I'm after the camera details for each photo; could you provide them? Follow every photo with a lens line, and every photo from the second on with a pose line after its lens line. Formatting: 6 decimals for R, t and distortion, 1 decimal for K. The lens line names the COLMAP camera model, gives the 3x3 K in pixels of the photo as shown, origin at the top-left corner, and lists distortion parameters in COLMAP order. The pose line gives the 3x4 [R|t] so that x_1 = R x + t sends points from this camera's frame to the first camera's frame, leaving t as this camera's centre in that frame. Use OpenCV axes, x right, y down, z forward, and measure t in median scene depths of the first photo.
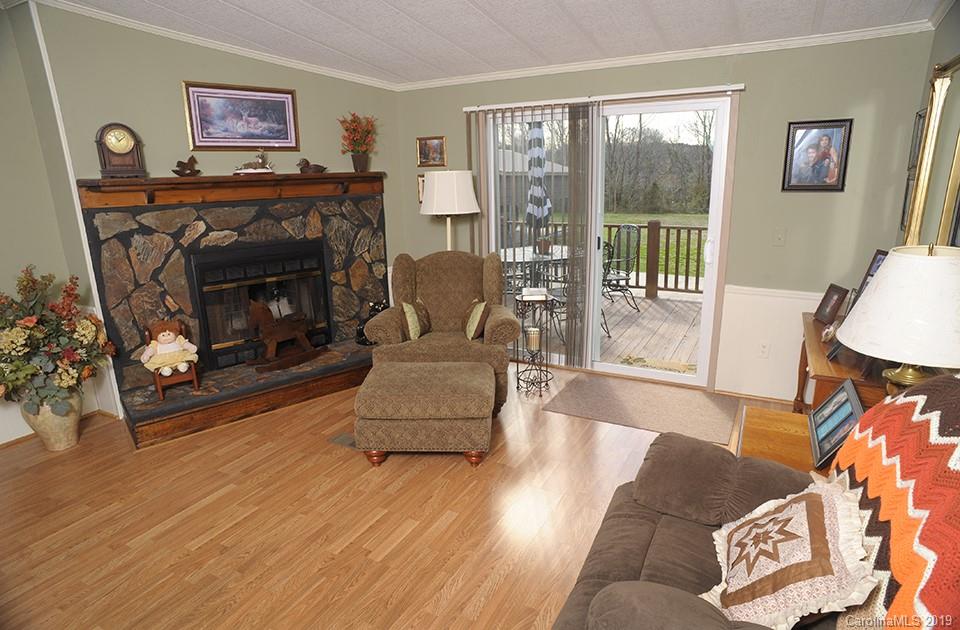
lens RADIAL K [[541.8, 0, 478.3], [0, 541.8, 315.6], [0, 0, 1]] dist [-0.081322, 0.047483]
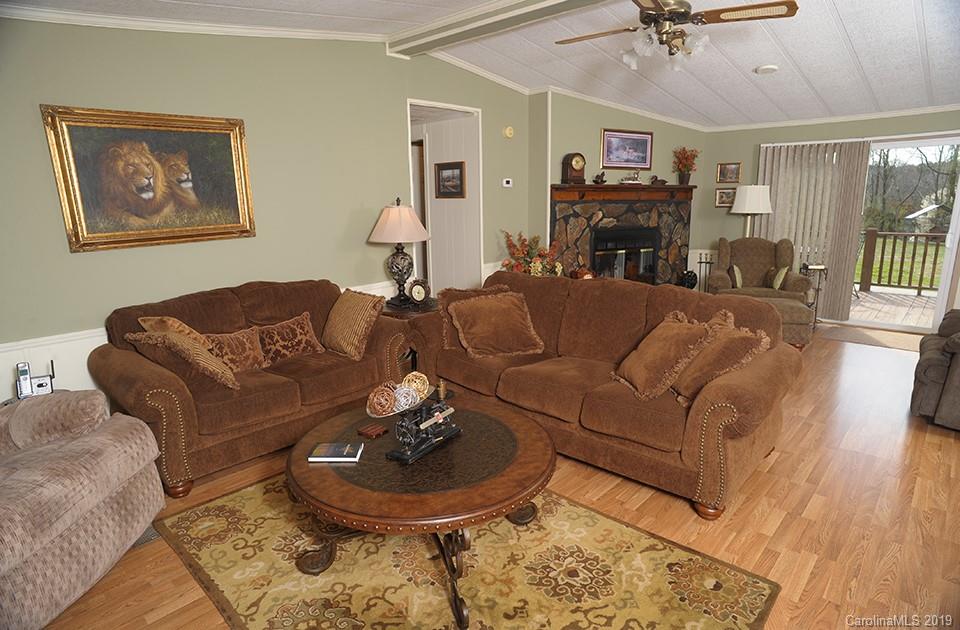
lens RADIAL K [[541.8, 0, 486.1], [0, 541.8, 311.5], [0, 0, 1]] dist [-0.081322, 0.047483]
pose [[0.974203, 0.058173, -0.218048, -0.483773], [-0.067287, 0.997133, -0.034602, 0.210378], [0.215410, 0.048381, 0.975325, -0.678974]]
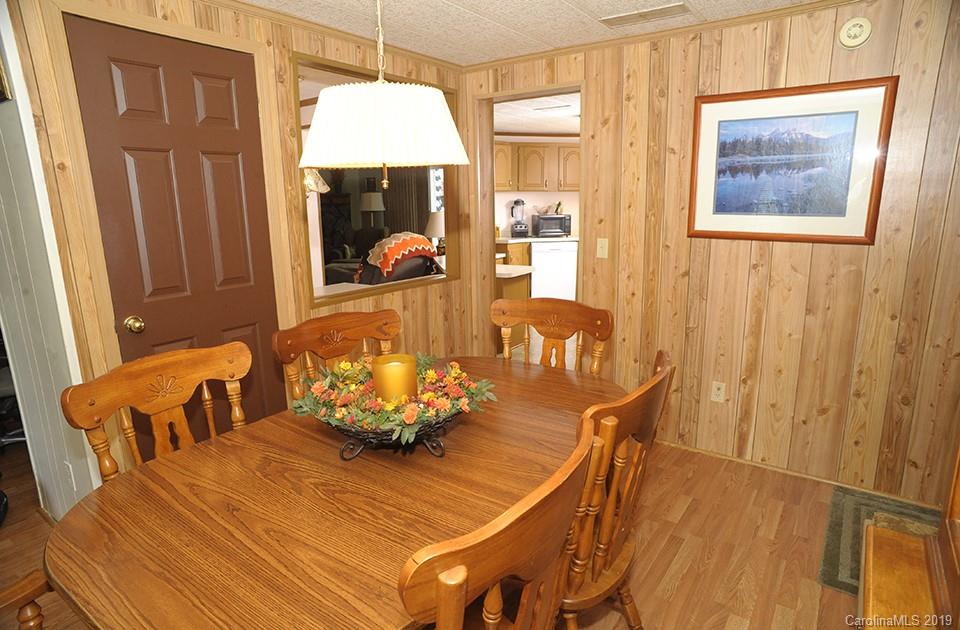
lens RADIAL K [[541.8, 0, 473.1], [0, 541.8, 313.5], [0, 0, 1]] dist [-0.081322, 0.047483]
pose [[0.992050, 0.033799, -0.121223, 0.753133], [-0.039602, 0.998166, -0.045787, 0.381782], [0.119453, 0.050223, 0.991569, -1.376243]]
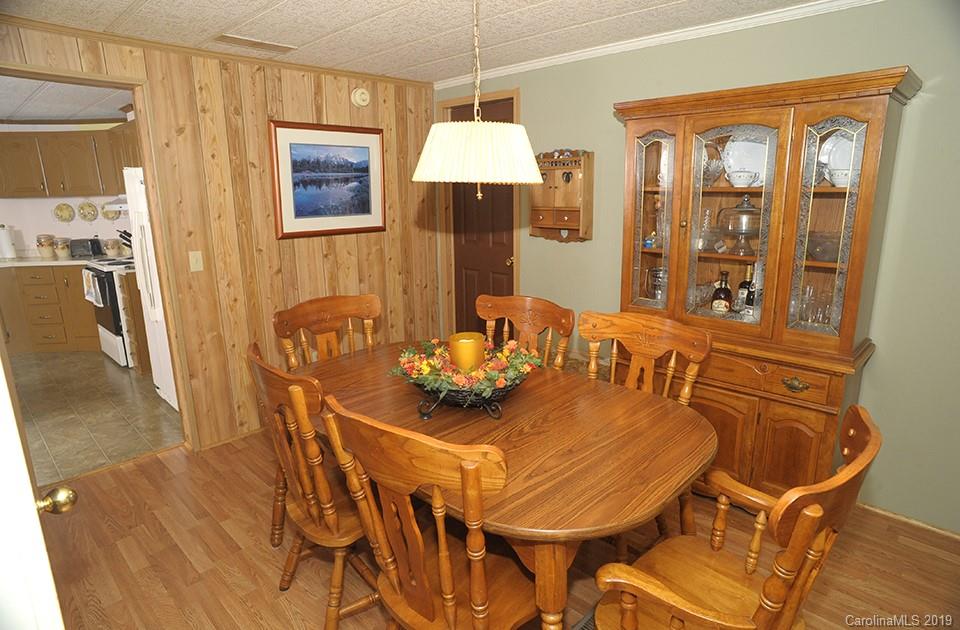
lens RADIAL K [[541.8, 0, 485.4], [0, 541.8, 318.1], [0, 0, 1]] dist [-0.081322, 0.047483]
pose [[0.258928, -0.205222, 0.943843, 0.168854], [0.259806, 0.955953, 0.136582, 0.317944], [-0.930299, 0.209852, 0.300841, -1.147560]]
